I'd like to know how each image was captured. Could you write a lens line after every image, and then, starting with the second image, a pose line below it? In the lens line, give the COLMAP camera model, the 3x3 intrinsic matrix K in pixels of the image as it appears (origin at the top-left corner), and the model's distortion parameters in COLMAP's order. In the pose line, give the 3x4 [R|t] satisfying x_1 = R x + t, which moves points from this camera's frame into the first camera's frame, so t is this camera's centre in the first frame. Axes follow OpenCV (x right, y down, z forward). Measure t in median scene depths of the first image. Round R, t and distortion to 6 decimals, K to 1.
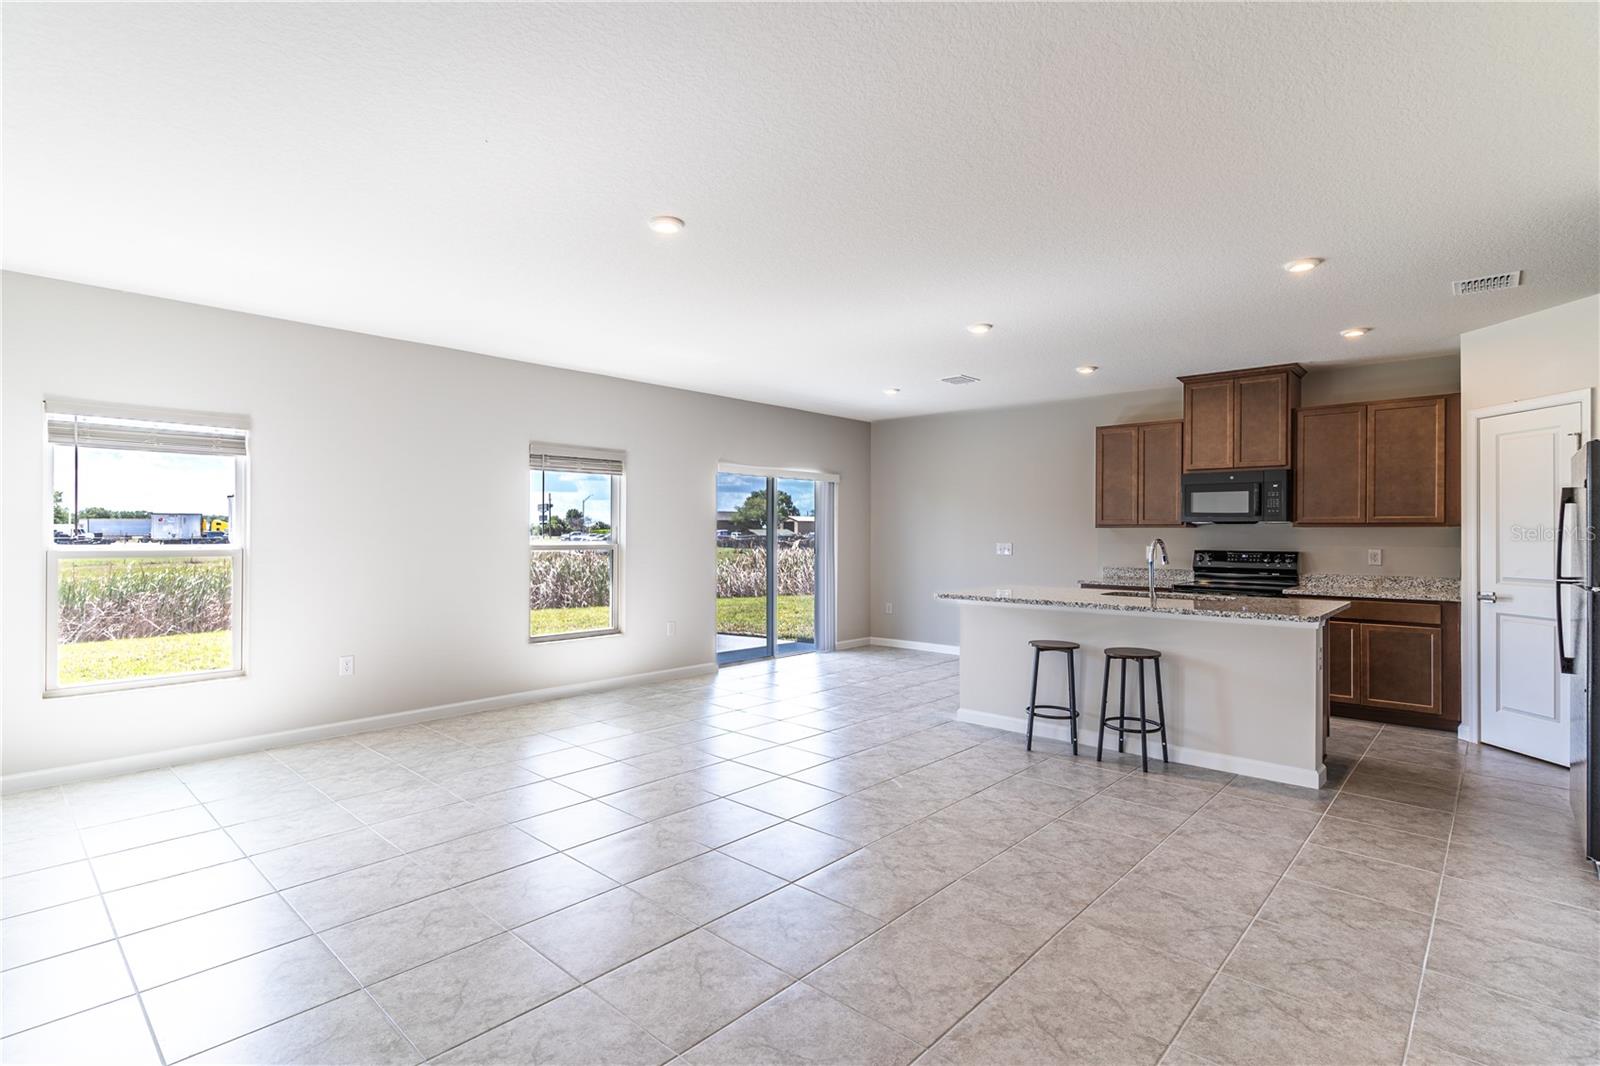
lens RADIAL K [[770.1, 0, 800.0], [0, 770.1, 533.0], [0, 0, 1]] dist [0.001154, 0.000080]
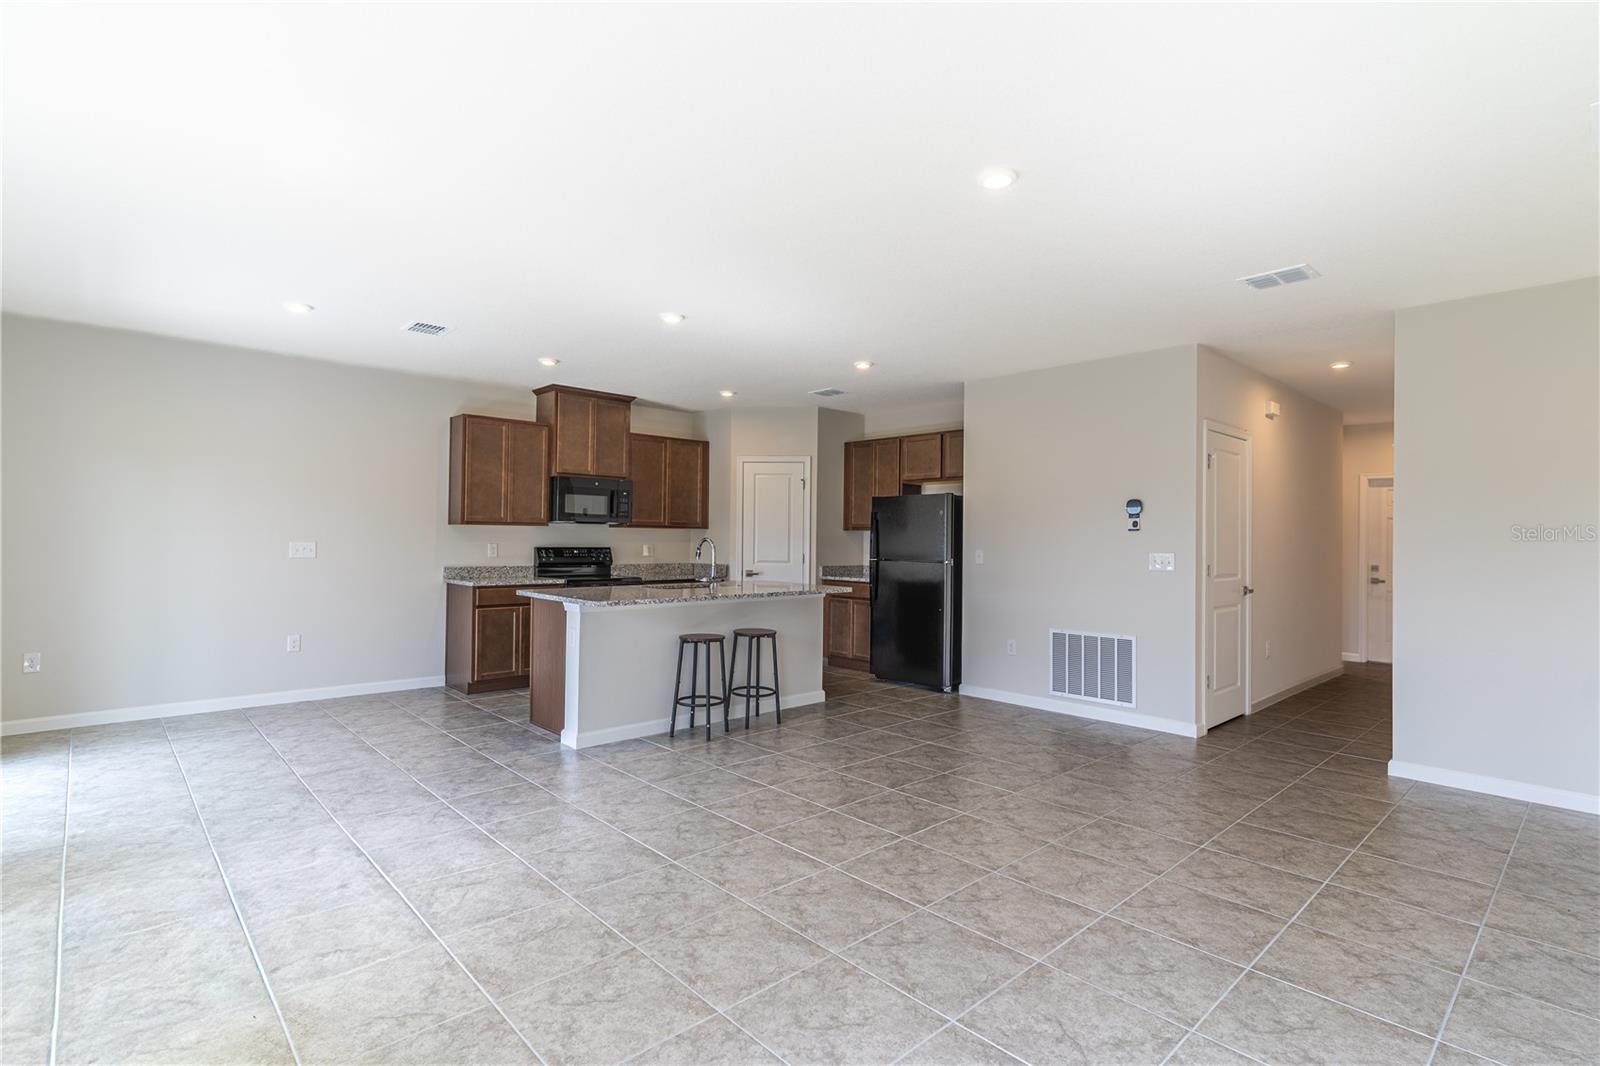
lens RADIAL K [[770.1, 0, 800.0], [0, 770.1, 533.0], [0, 0, 1]] dist [0.001154, 0.000080]
pose [[0.080262, 0.005216, 0.996760, -0.632969], [-0.012646, 0.999911, -0.004214, 0.003110], [-0.996694, -0.012267, 0.080320, 0.686838]]
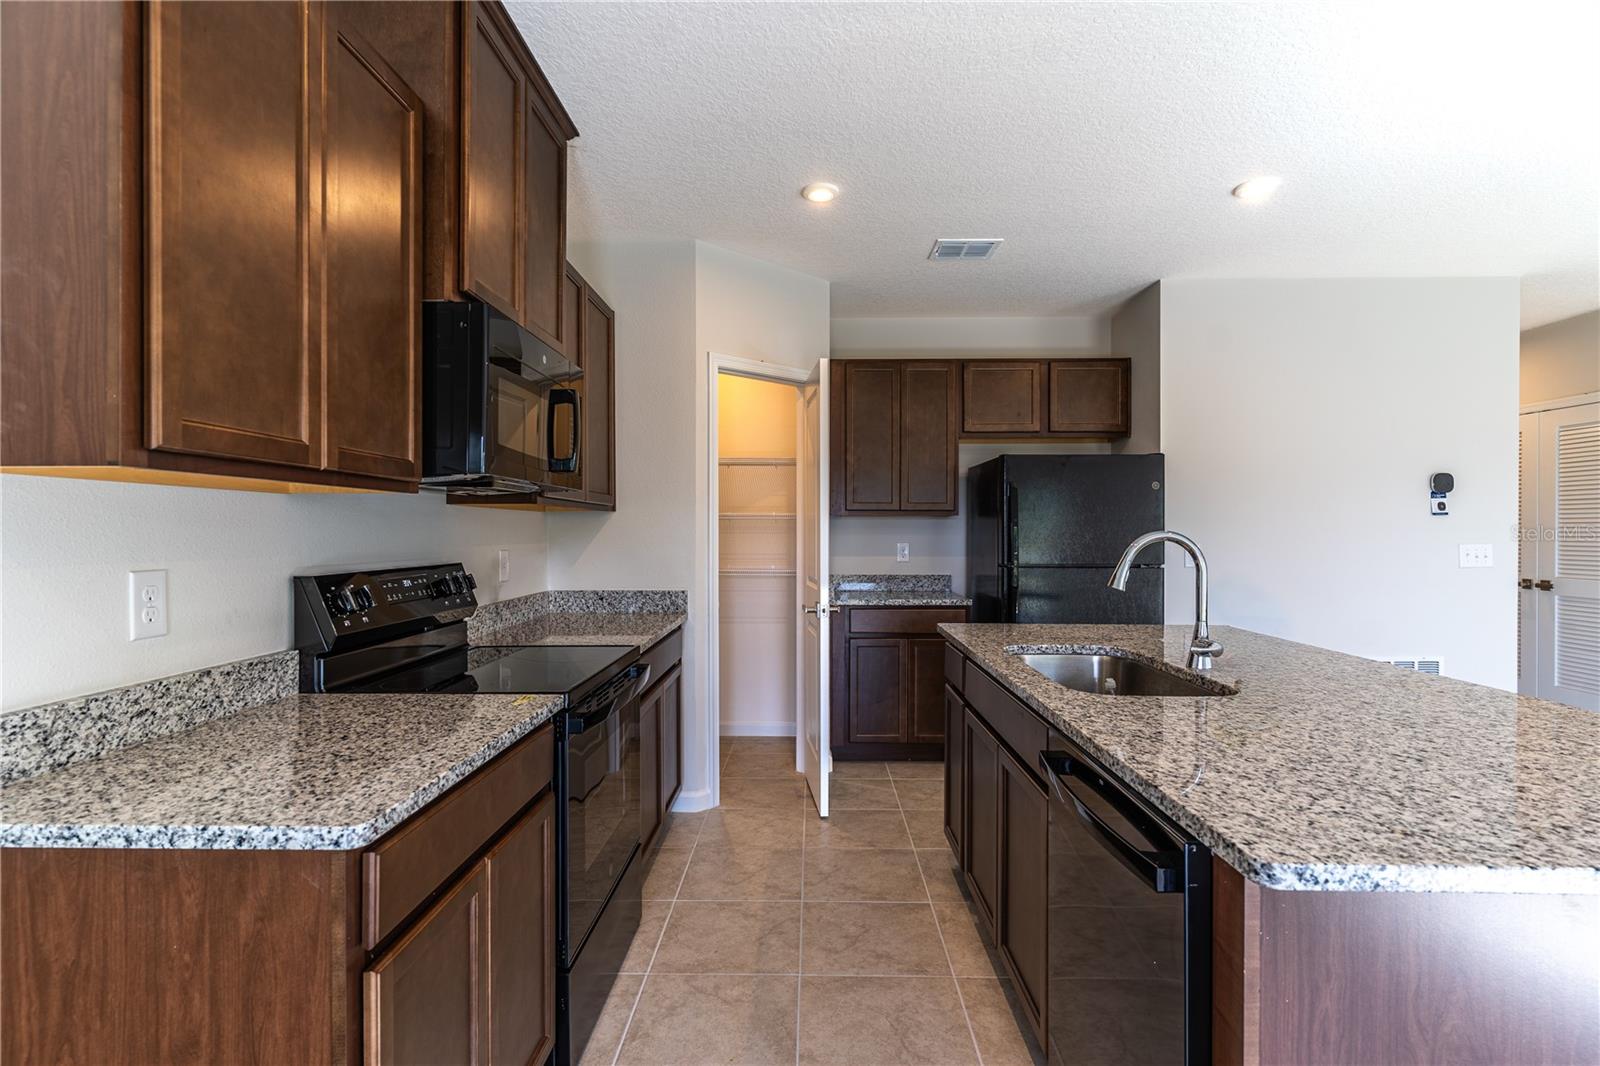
lens RADIAL K [[770.1, 0, 800.0], [0, 770.1, 533.0], [0, 0, 1]] dist [0.001154, 0.000080]
pose [[-0.660587, -0.004658, 0.750735, 0.238726], [-0.002542, 0.999989, 0.003968, 0.006630], [-0.750745, 0.000713, -0.660592, 1.293196]]
